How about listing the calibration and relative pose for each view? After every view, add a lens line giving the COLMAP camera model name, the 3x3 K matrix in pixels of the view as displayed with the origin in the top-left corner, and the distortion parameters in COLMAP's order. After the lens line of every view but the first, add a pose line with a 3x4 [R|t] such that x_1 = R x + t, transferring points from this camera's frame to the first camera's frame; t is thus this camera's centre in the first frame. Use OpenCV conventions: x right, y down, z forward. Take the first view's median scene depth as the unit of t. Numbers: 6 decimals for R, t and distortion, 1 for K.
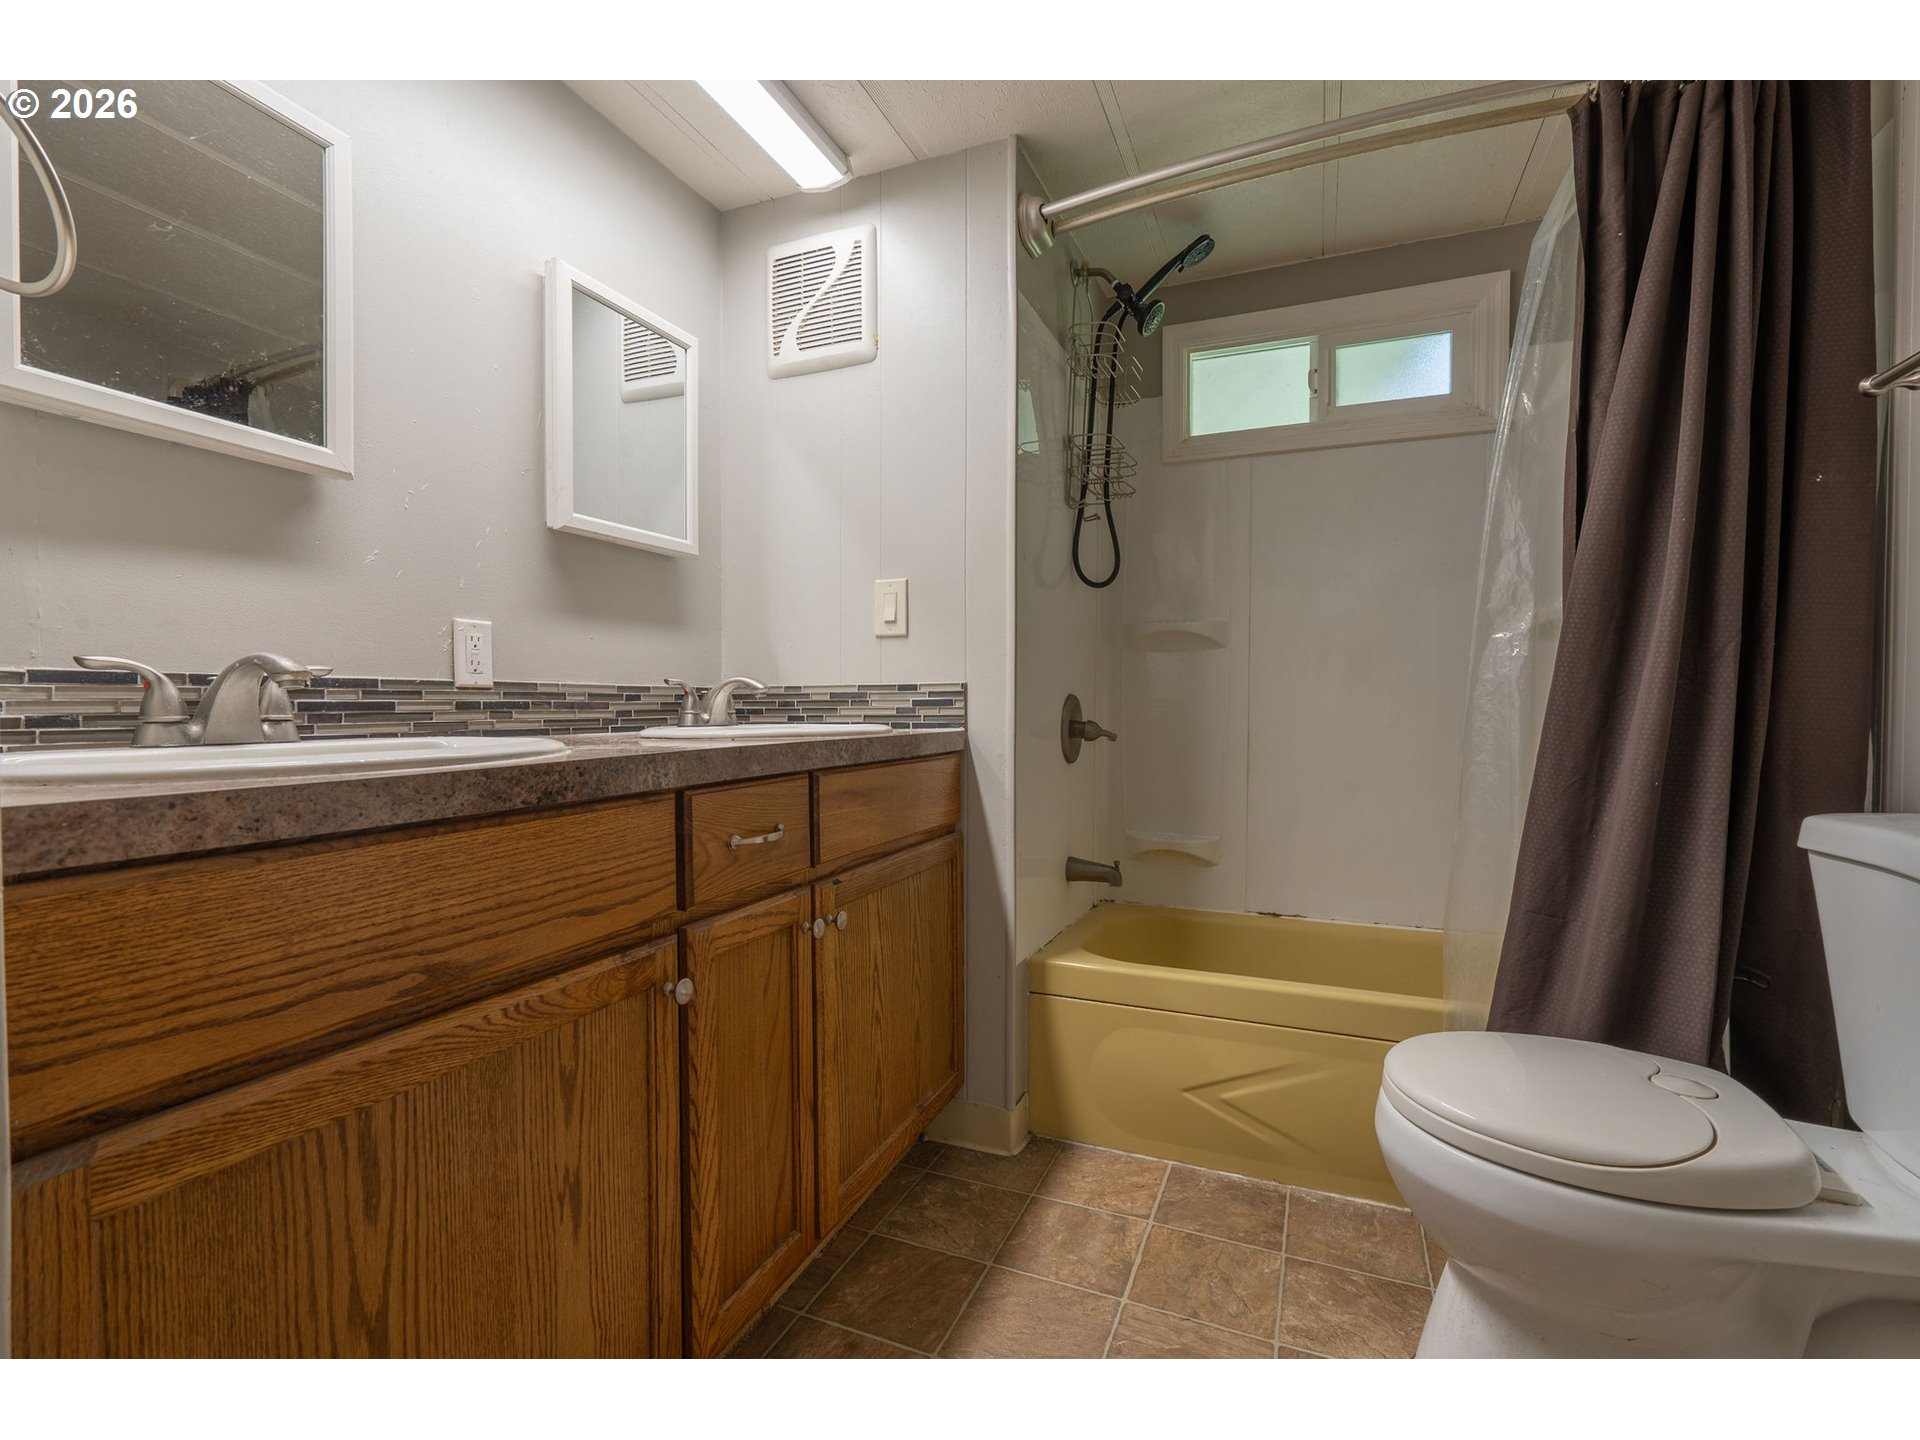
lens RADIAL K [[864.6, 0, 950.8], [0, 864.6, 717.1], [0, 0, 1]] dist [-0.008218, 0.001004]
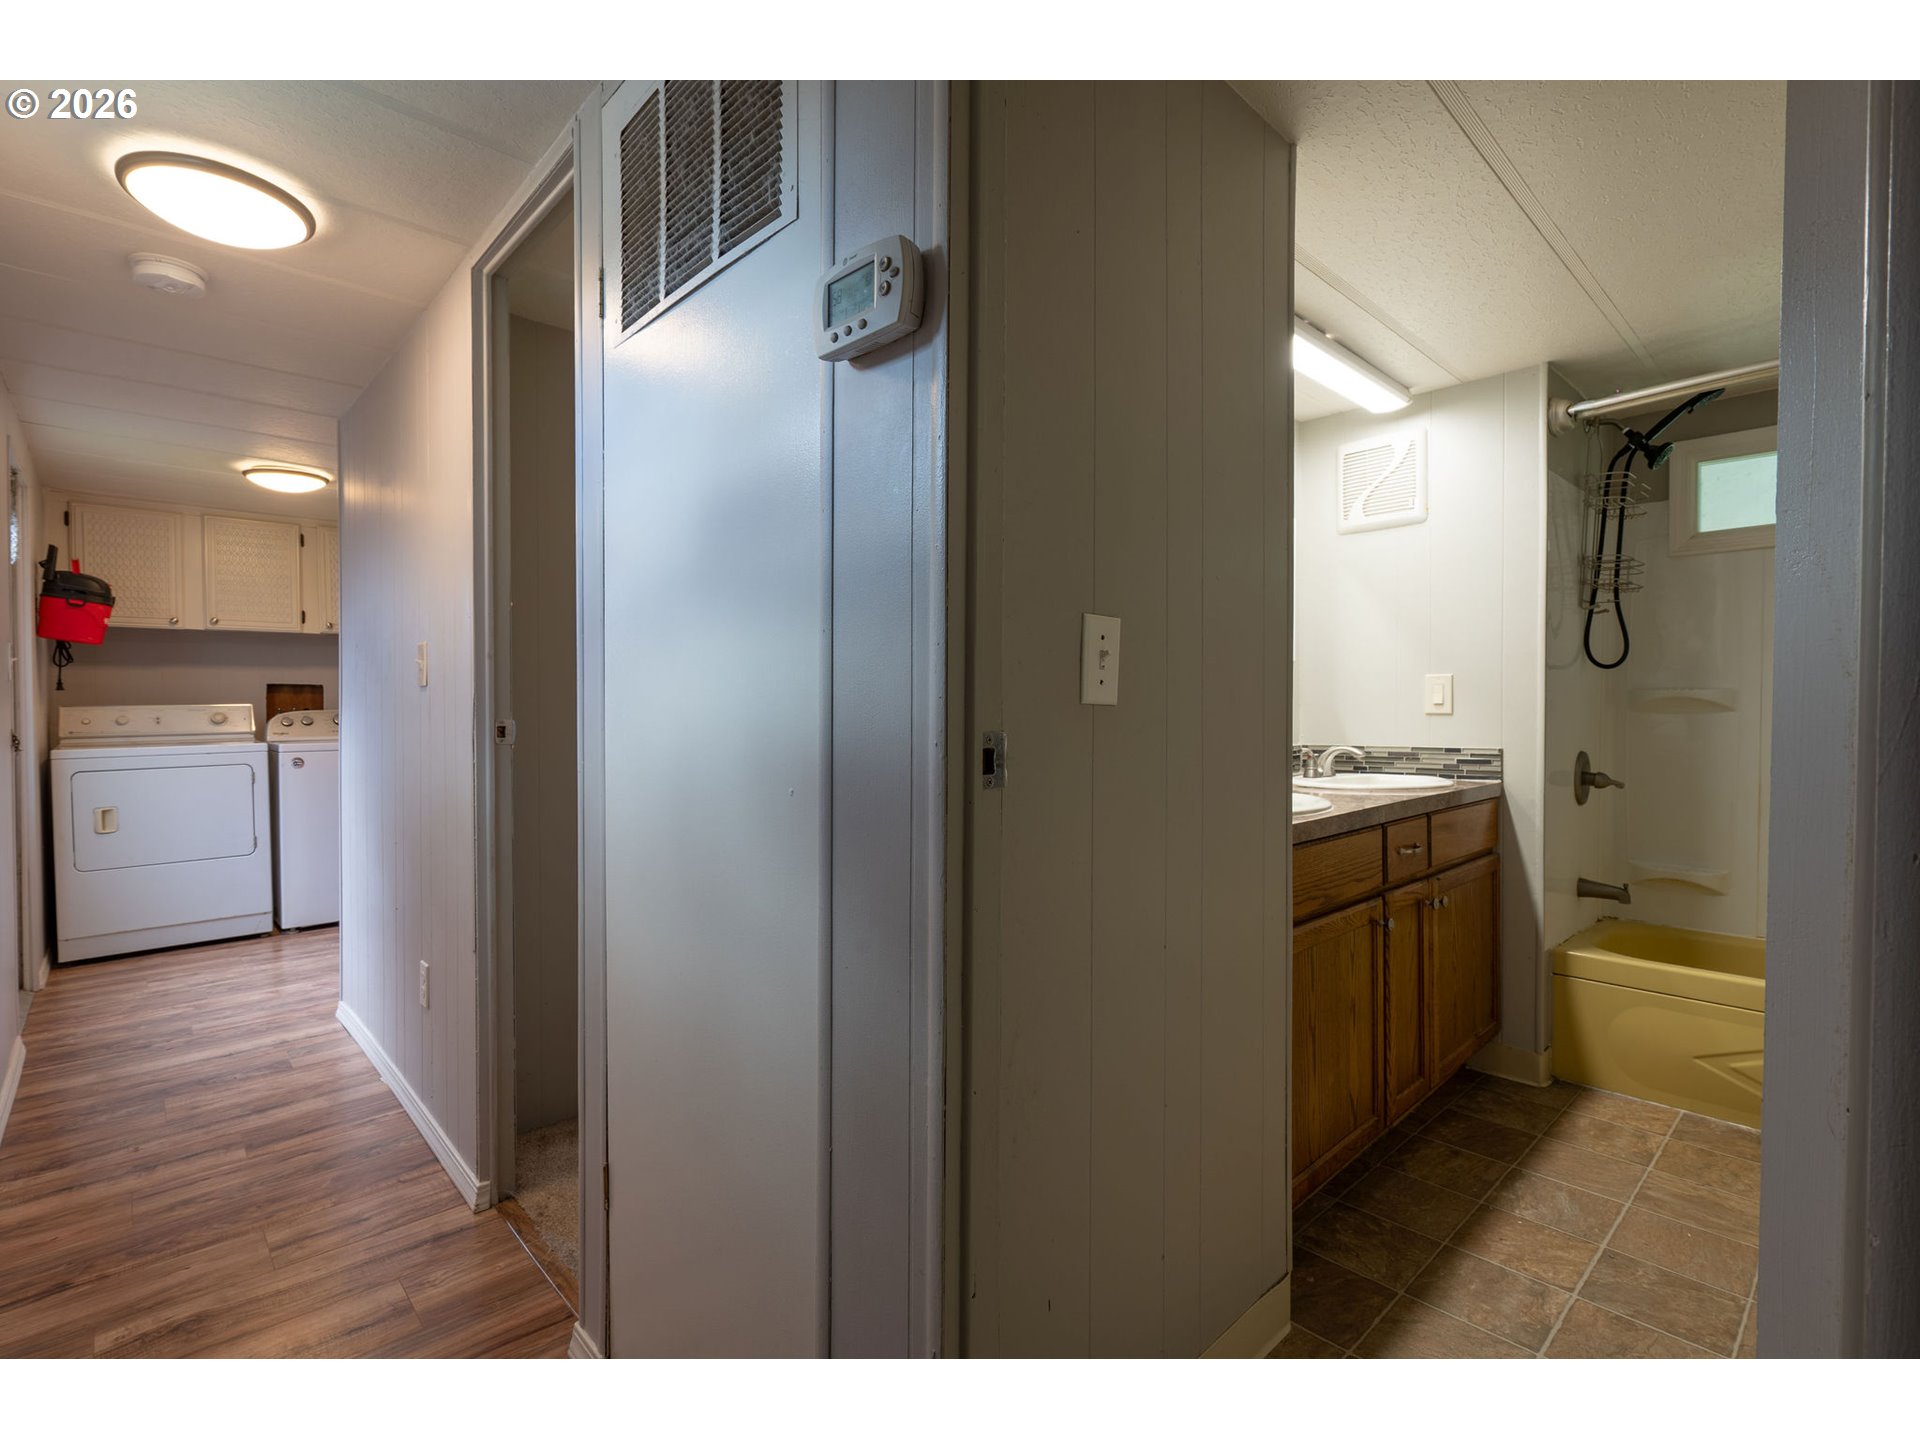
lens RADIAL K [[864.6, 0, 957.8], [0, 864.6, 724.9], [0, 0, 1]] dist [-0.008218, 0.001004]
pose [[0.911447, 0.002940, -0.411407, -0.211027], [-0.003349, 0.999994, -0.000275, -0.073569], [0.411404, 0.001629, 0.911452, -0.641723]]
